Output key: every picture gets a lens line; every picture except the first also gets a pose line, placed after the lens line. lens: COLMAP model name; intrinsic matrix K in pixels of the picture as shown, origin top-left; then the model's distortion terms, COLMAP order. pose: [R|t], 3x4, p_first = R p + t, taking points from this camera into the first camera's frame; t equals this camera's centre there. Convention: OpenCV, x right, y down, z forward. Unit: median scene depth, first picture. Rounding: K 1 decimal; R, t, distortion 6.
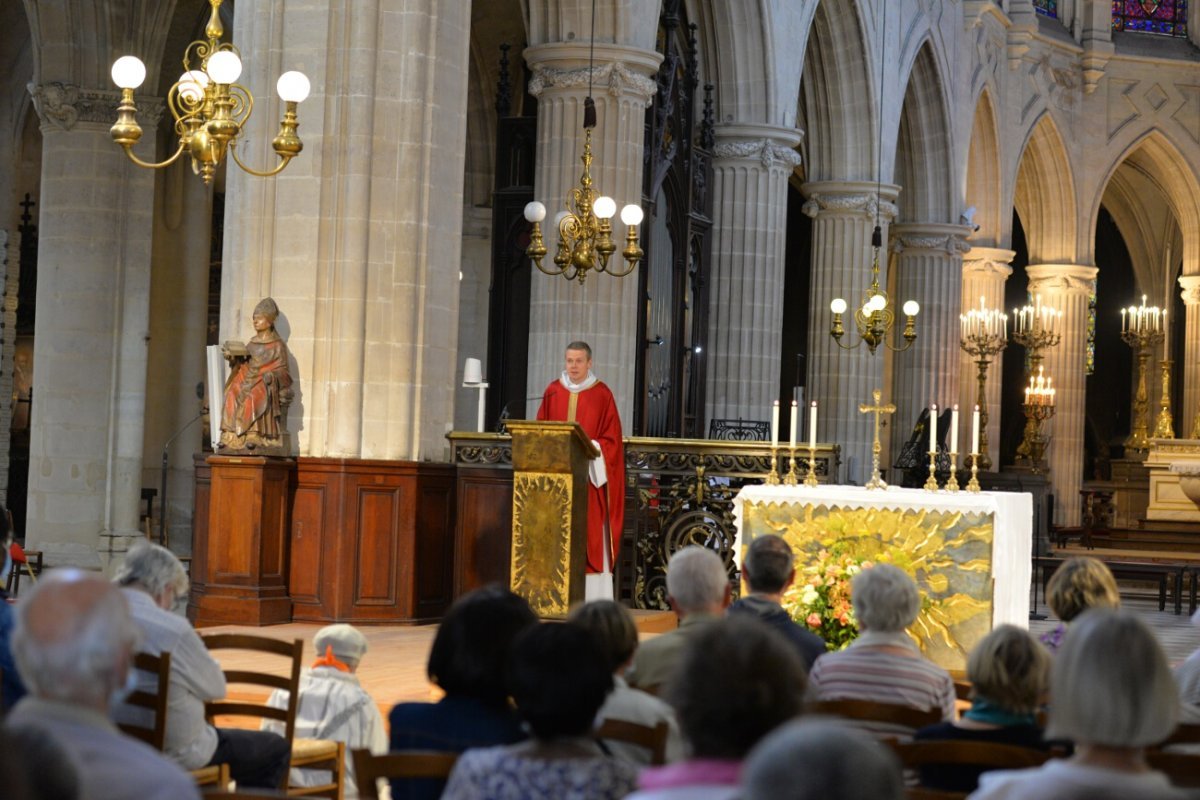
lens RADIAL K [[2652.1, 0, 590.5], [0, 2652.1, 403.4], [0, 0, 1]] dist [-0.058046, 0.000000]
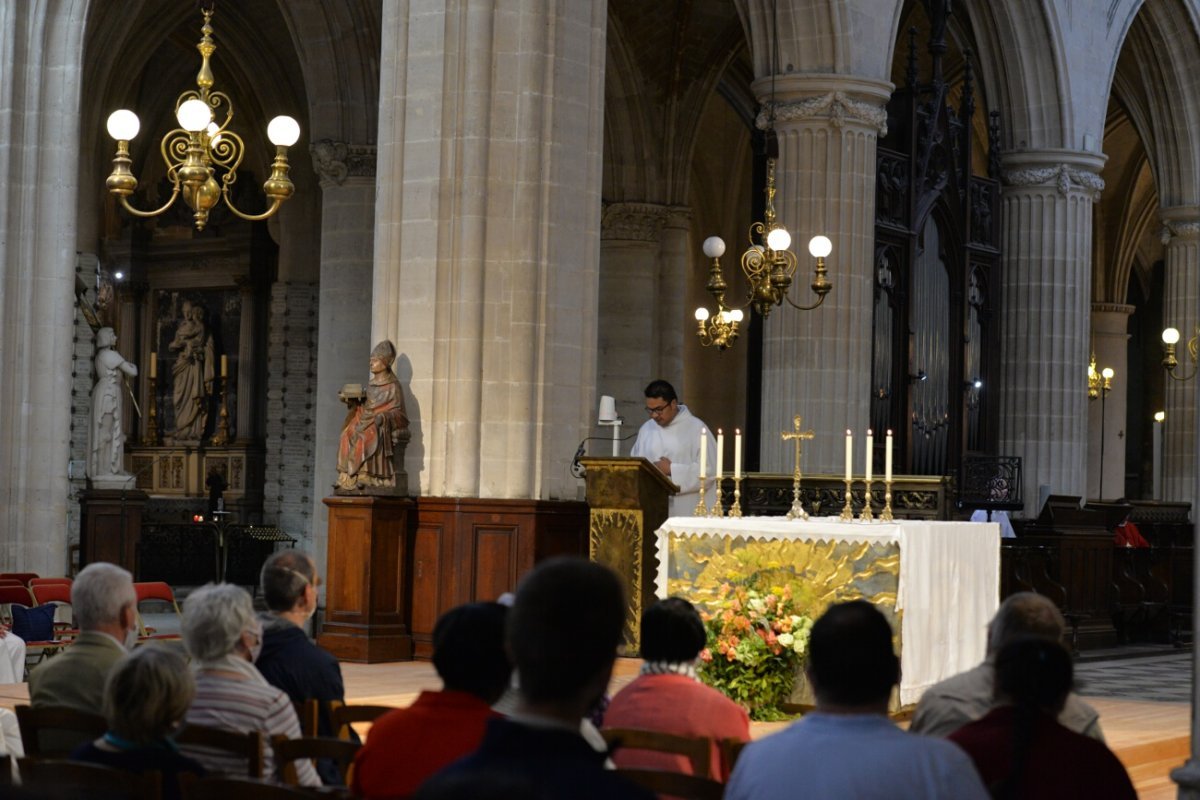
lens RADIAL K [[2652.1, 0, 594.4], [0, 2652.1, 398.6], [0, 0, 1]] dist [-0.058046, 0.000000]
pose [[0.962214, -0.021478, -0.271446, 0.229701], [0.015532, 0.999590, -0.024035, 0.008113], [0.271852, 0.018911, 0.962153, 0.043588]]
